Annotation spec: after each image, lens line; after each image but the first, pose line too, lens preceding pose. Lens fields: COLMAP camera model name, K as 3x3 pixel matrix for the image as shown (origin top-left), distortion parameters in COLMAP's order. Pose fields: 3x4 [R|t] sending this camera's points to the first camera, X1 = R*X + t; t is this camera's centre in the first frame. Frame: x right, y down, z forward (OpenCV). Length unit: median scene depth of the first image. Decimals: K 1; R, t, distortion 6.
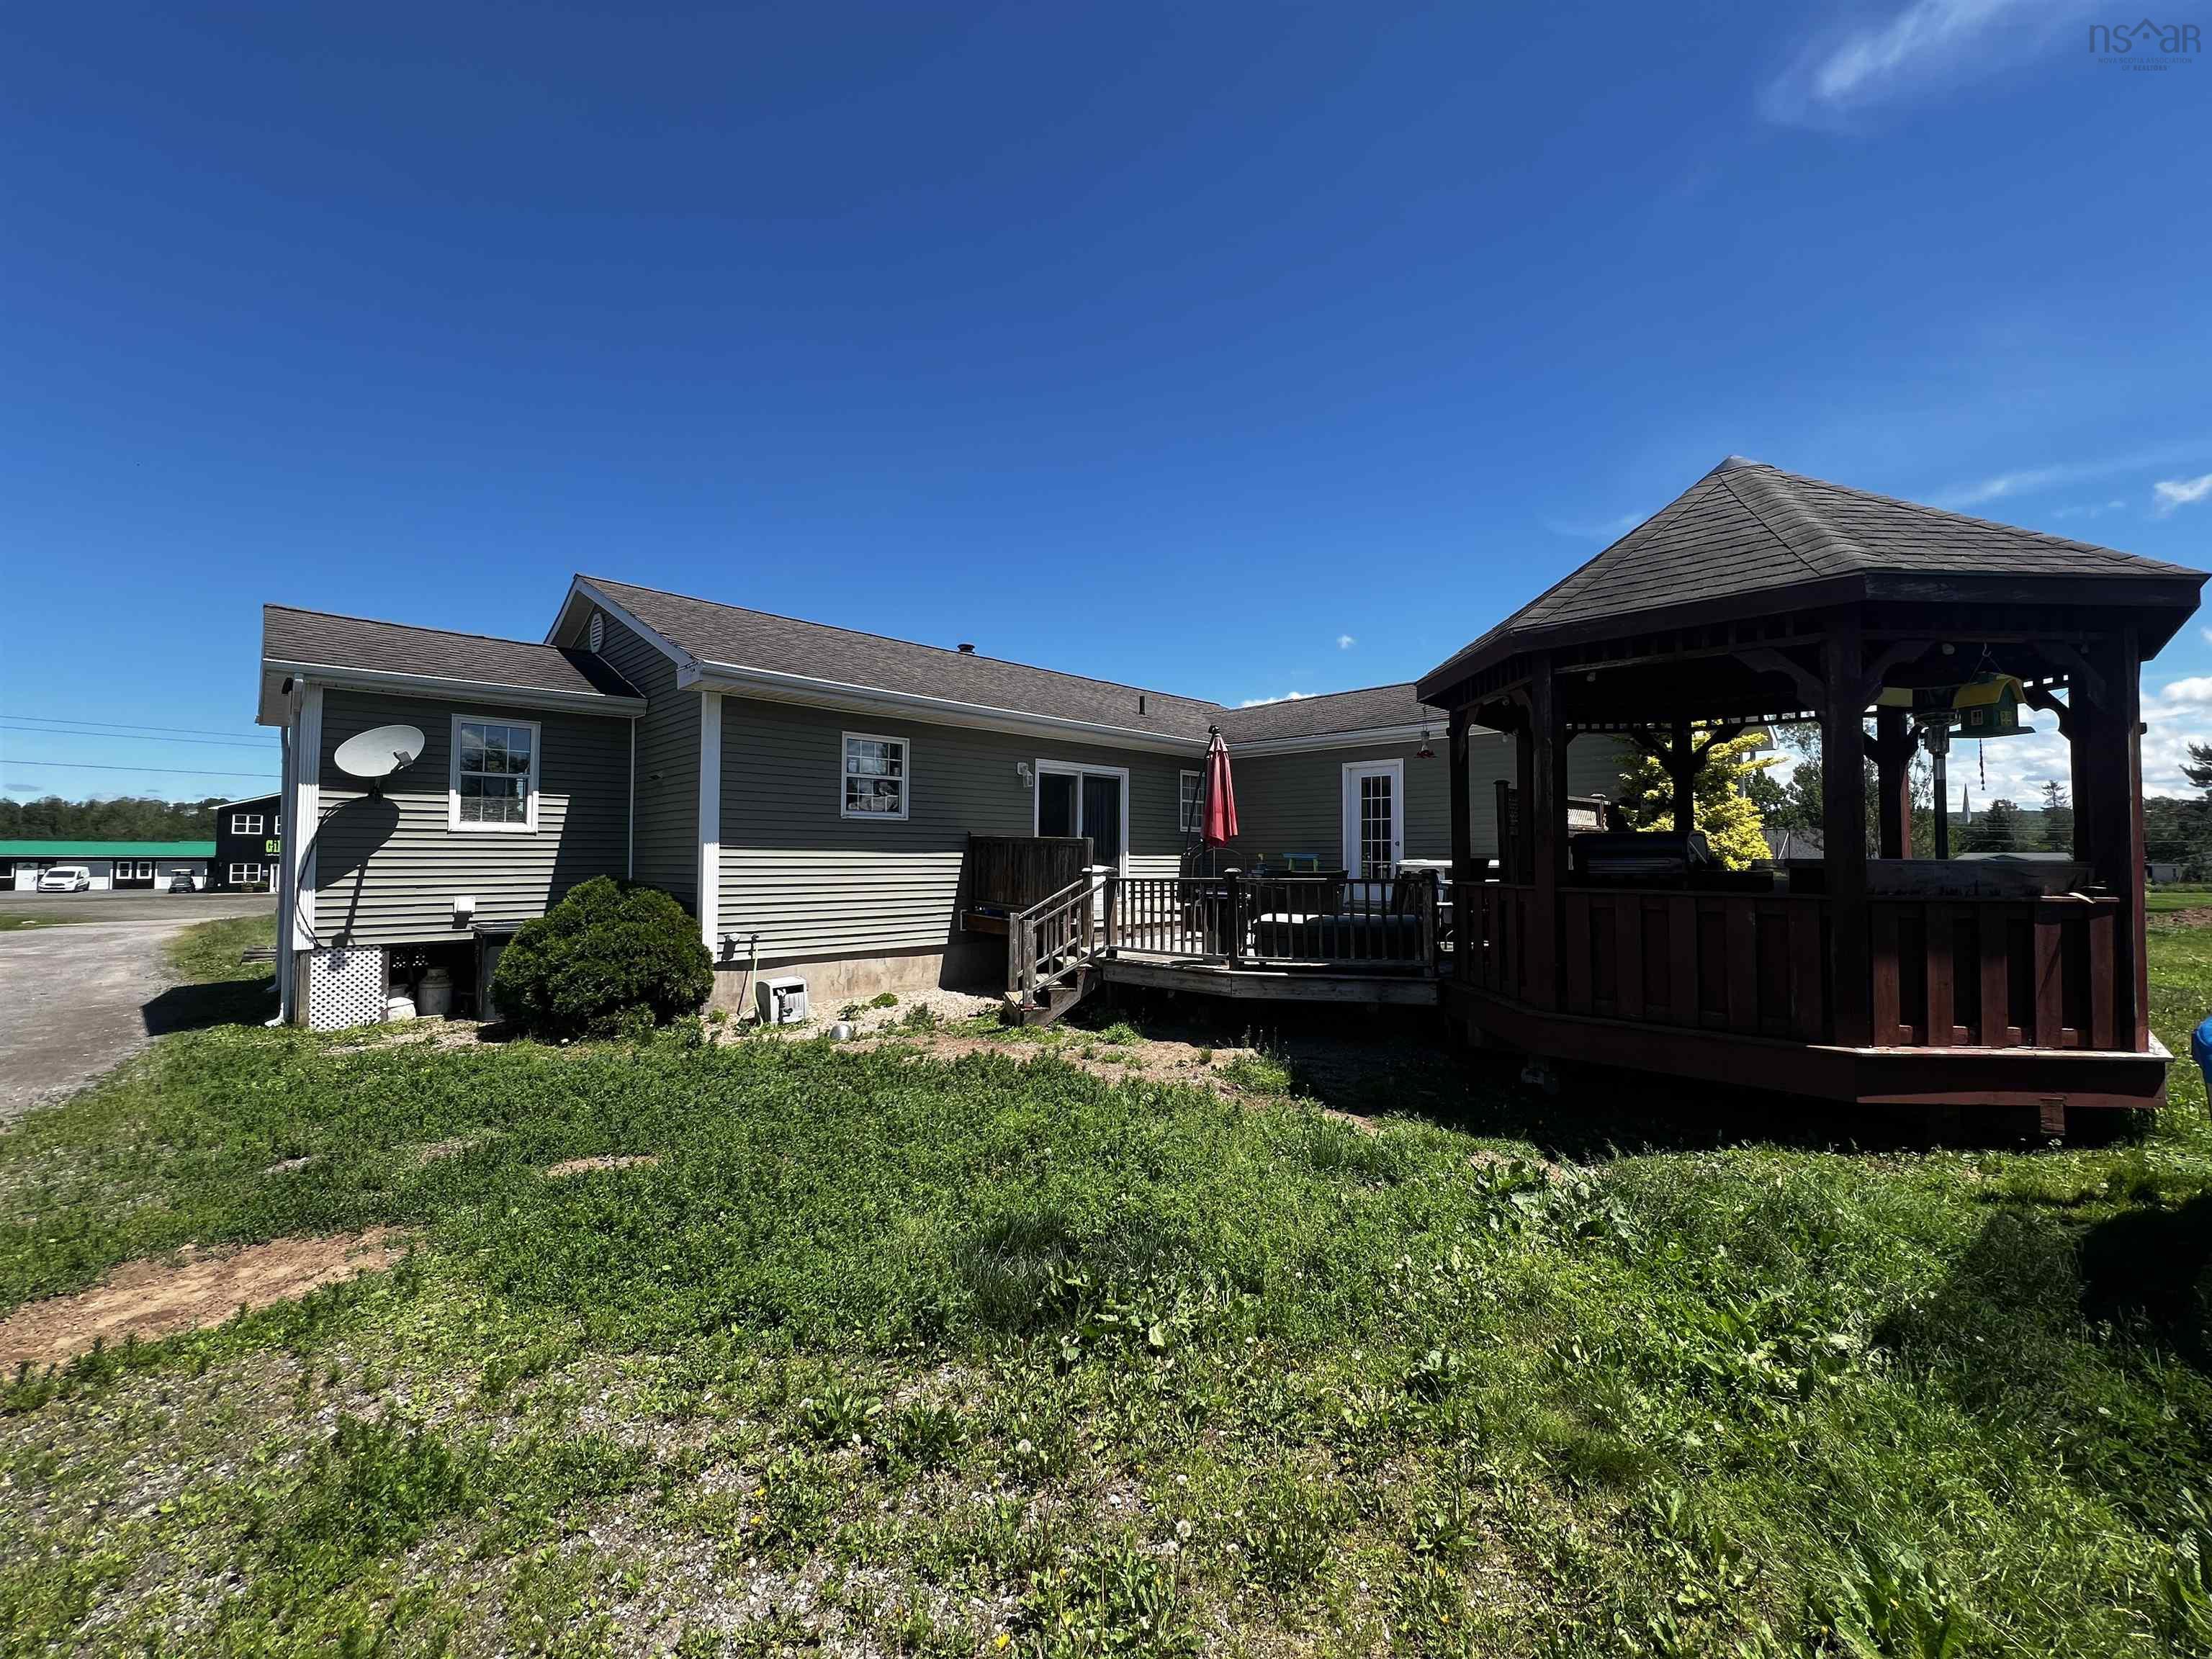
lens RADIAL K [[889.4, 0, 1095.2], [0, 889.4, 832.2], [0, 0, 1]] dist [-0.002672, -0.000101]
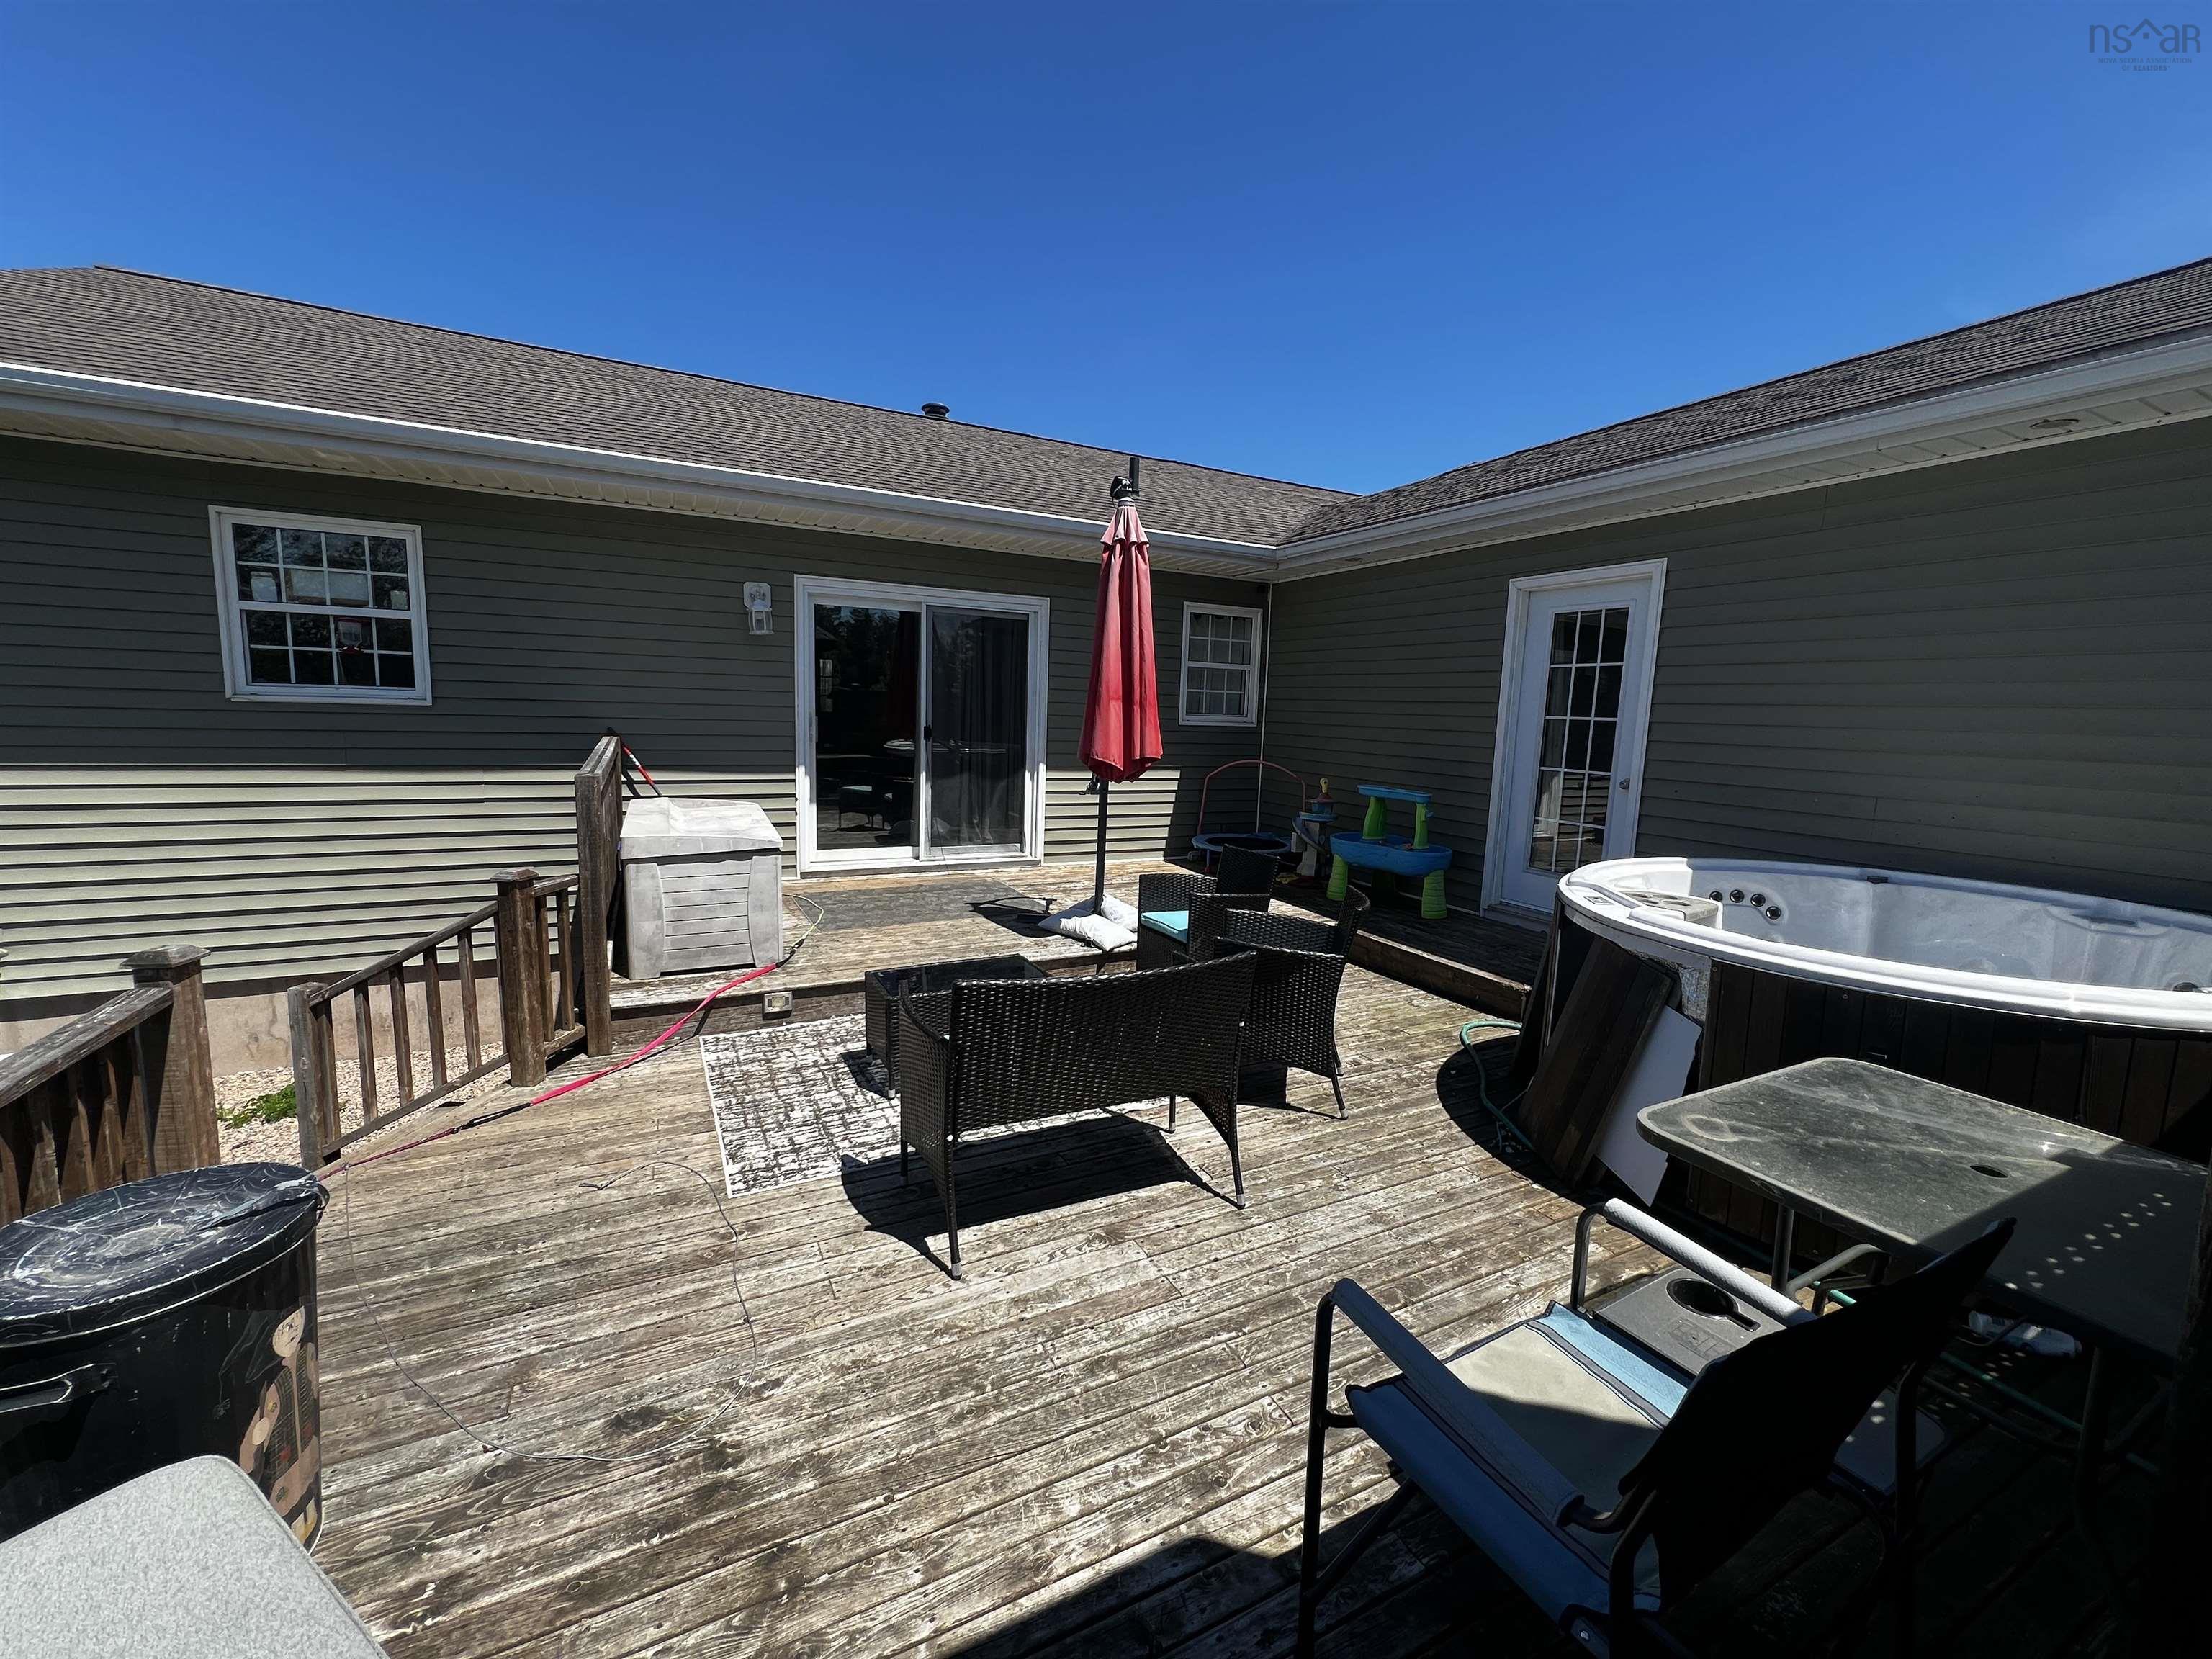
lens RADIAL K [[889.4, 0, 1122.6], [0, 889.4, 835.3], [0, 0, 1]] dist [-0.002672, -0.000101]
pose [[0.956144, 0.064403, -0.285730, 0.236839], [-0.017769, 0.986484, 0.162890, -0.024255], [0.292359, -0.150669, 0.944365, 0.549412]]
